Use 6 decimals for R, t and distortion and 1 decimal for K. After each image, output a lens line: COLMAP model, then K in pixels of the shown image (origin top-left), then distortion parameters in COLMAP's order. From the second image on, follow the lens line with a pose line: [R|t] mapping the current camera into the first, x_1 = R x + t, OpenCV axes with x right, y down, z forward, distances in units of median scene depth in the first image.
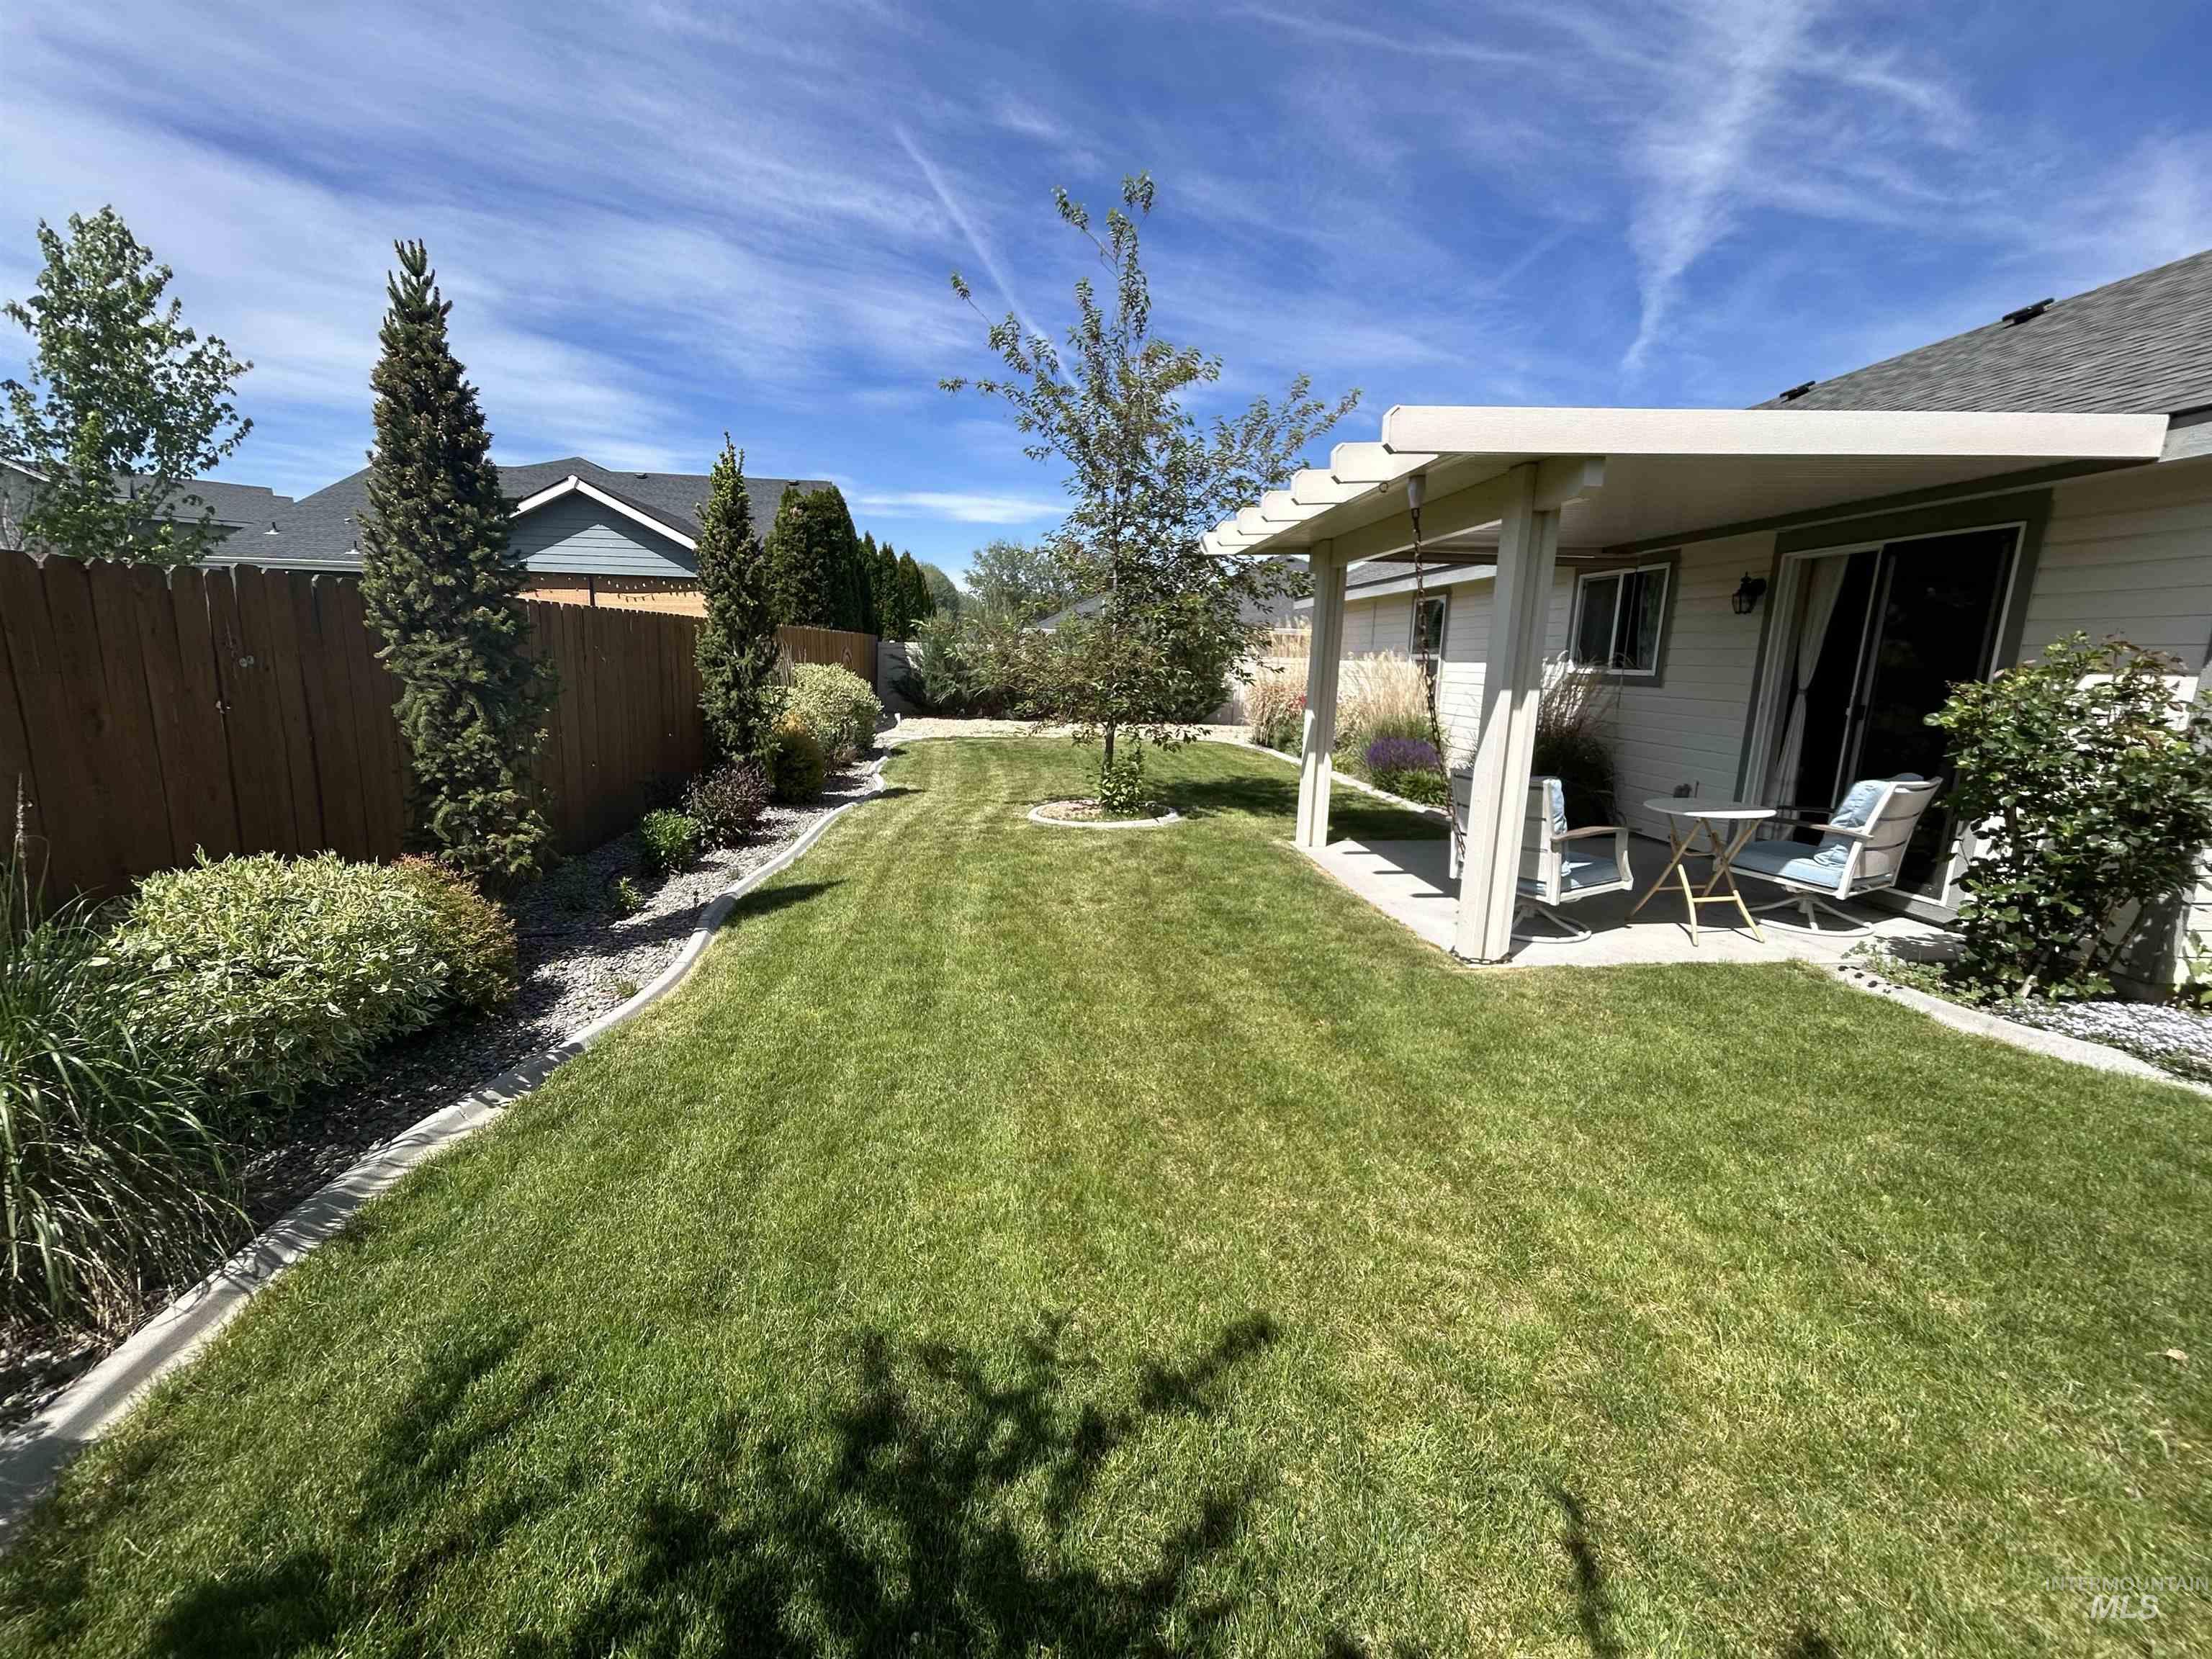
lens RADIAL K [[896.0, 0, 1099.4], [0, 896.0, 819.7], [0, 0, 1]] dist [-0.000223, 0.000784]
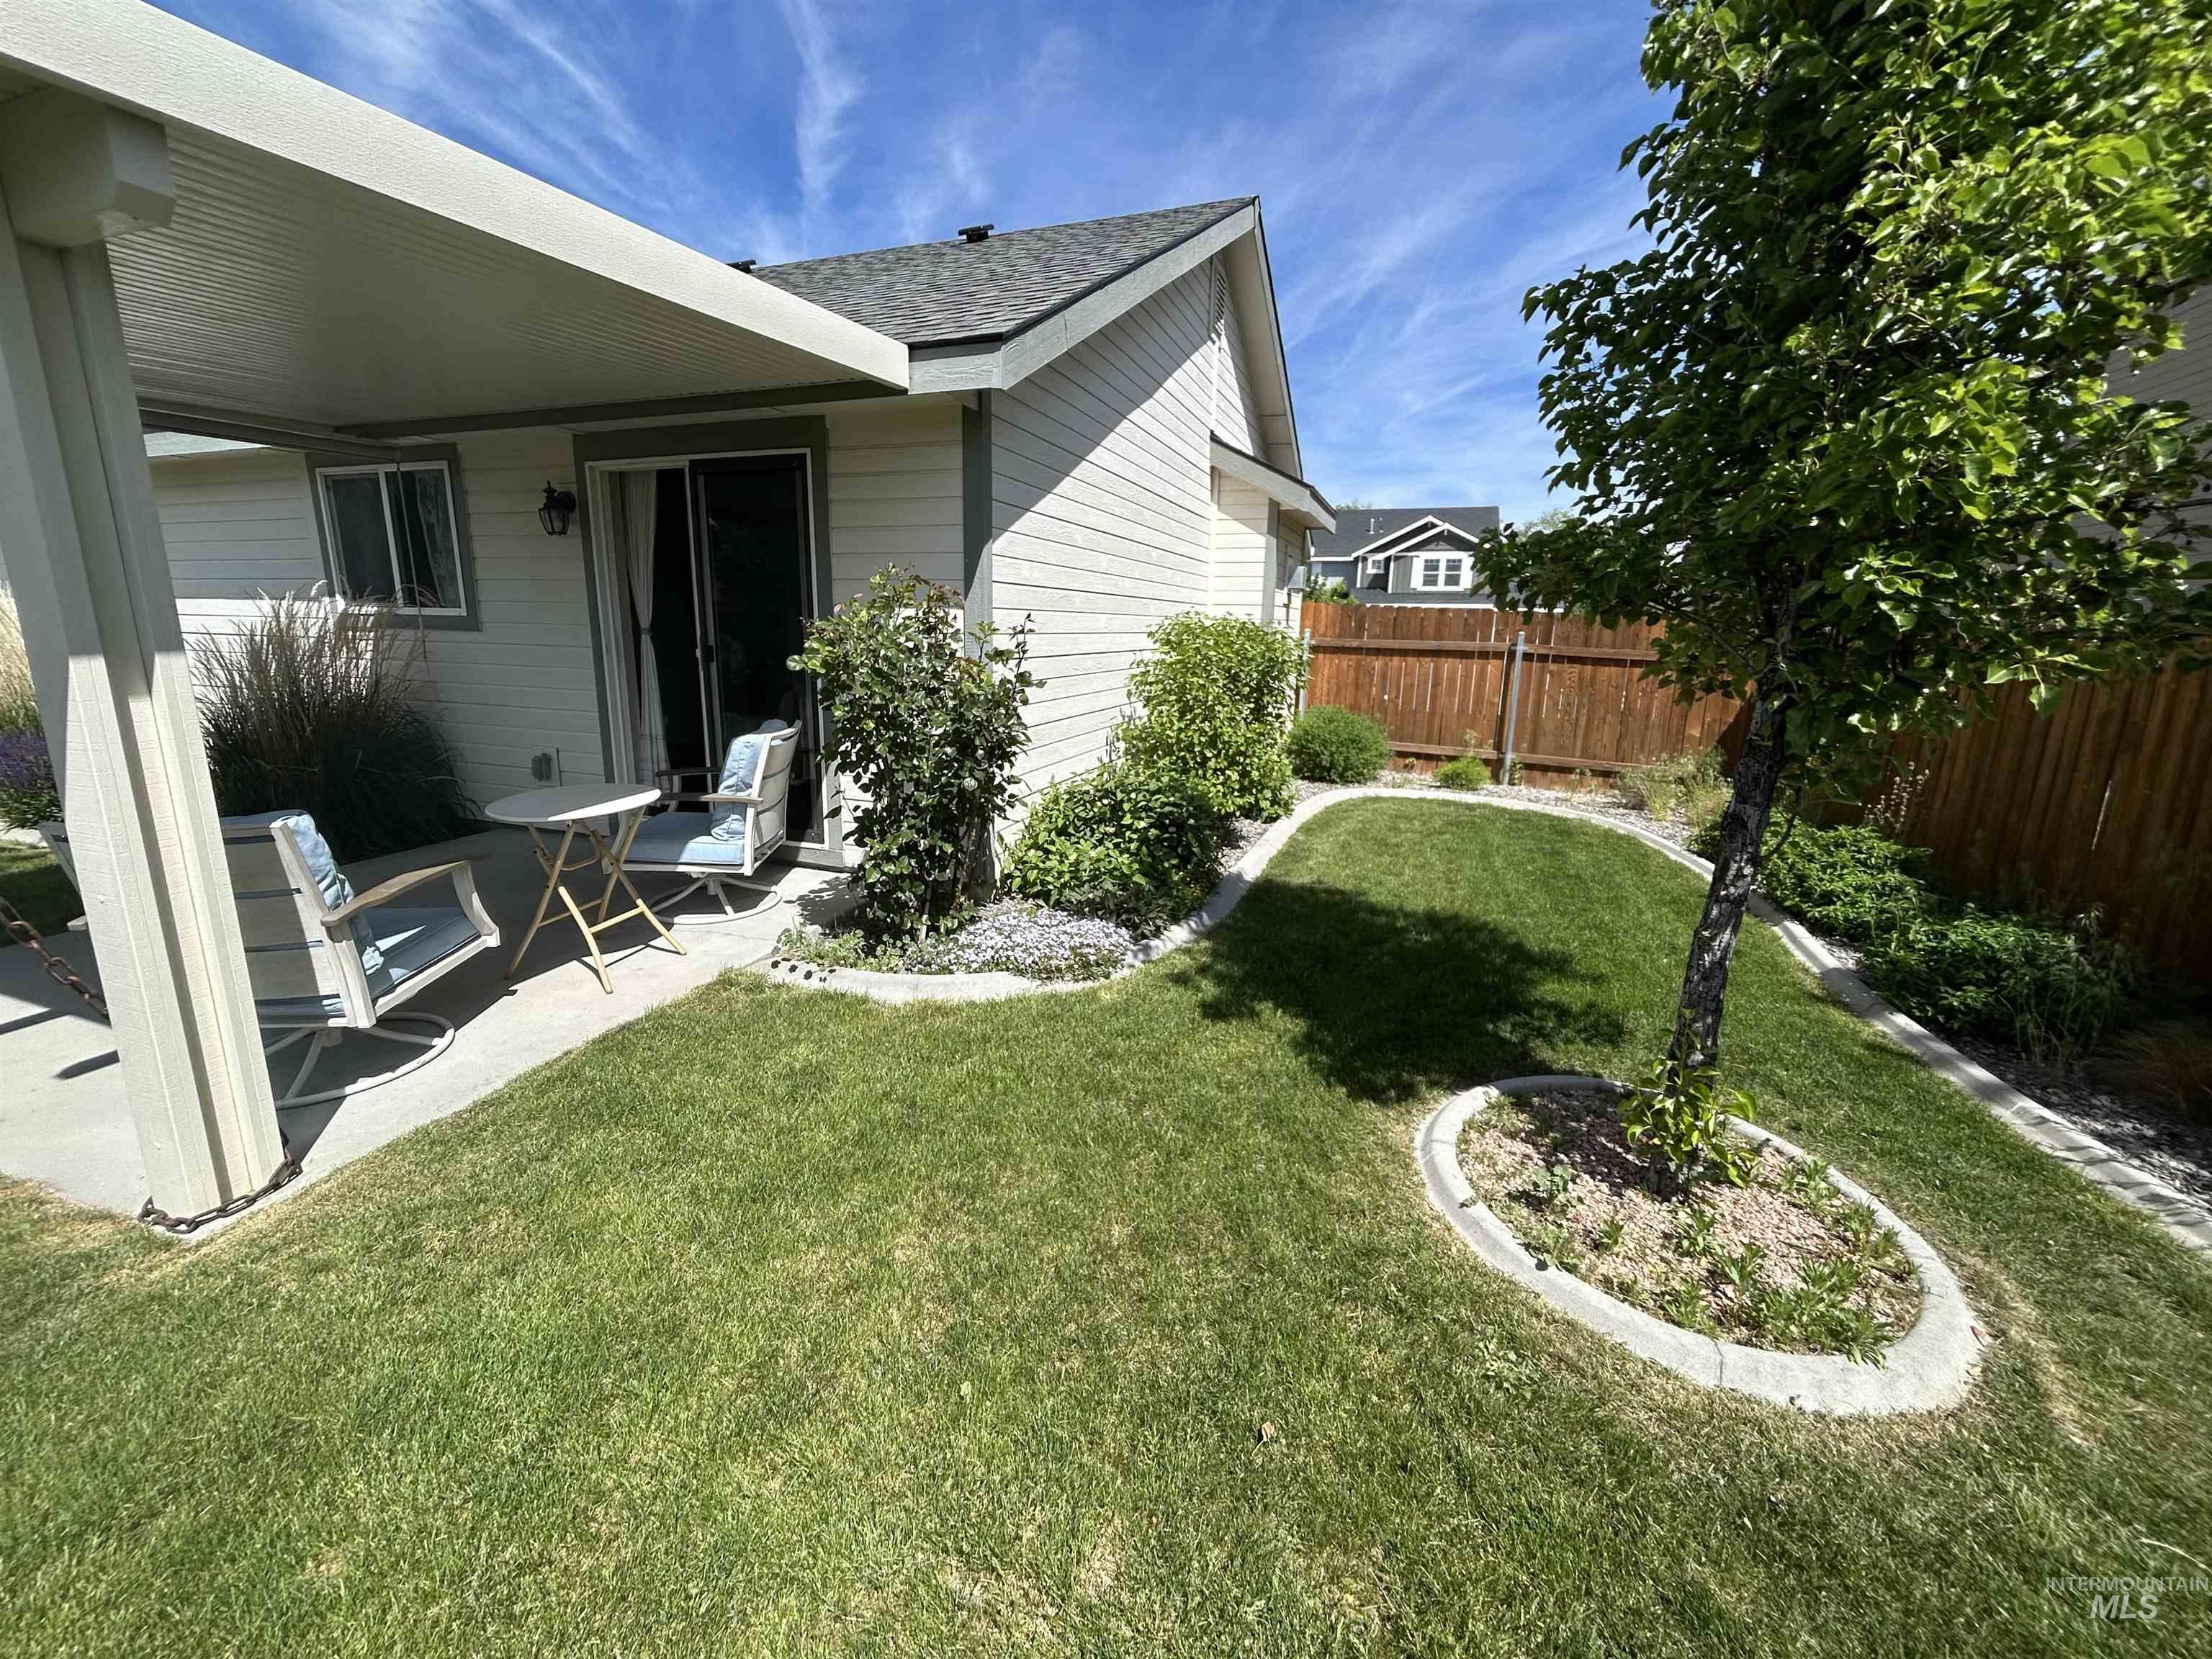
lens RADIAL K [[896.0, 0, 1099.4], [0, 896.0, 819.7], [0, 0, 1]] dist [-0.000223, 0.000784]
pose [[0.424761, -0.217164, 0.878873, 0.232470], [0.157993, 0.973687, 0.164233, -0.053028], [-0.891412, 0.069096, 0.447895, 0.319904]]
